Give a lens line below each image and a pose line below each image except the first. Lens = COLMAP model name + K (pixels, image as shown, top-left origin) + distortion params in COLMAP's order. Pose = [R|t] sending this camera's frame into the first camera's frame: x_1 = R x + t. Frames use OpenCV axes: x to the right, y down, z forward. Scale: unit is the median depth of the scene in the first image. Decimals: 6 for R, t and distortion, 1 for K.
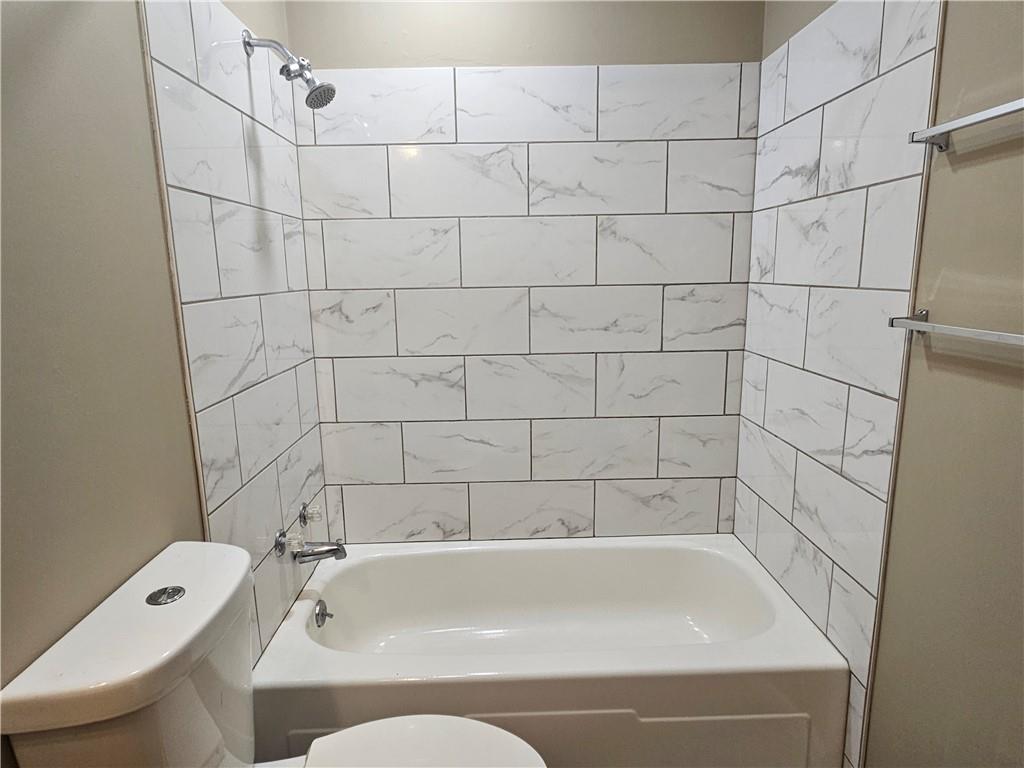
lens RADIAL K [[614.7, 0, 507.8], [0, 614.7, 389.0], [0, 0, 1]] dist [0.004483, -0.003560]
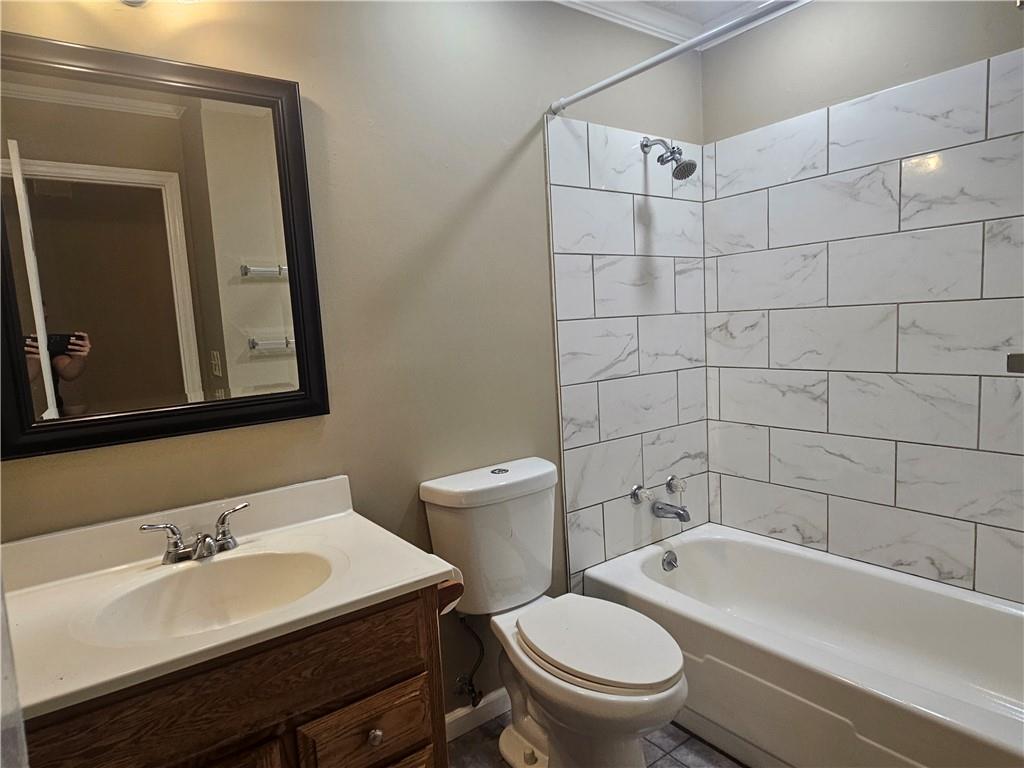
lens RADIAL K [[614.7, 0, 507.8], [0, 614.7, 389.0], [0, 0, 1]] dist [0.004483, -0.003560]
pose [[0.584335, 0.075478, -0.807995, 0.479844], [-0.113116, 0.993521, 0.011004, 0.027844], [0.803590, 0.084967, 0.589087, -0.060091]]
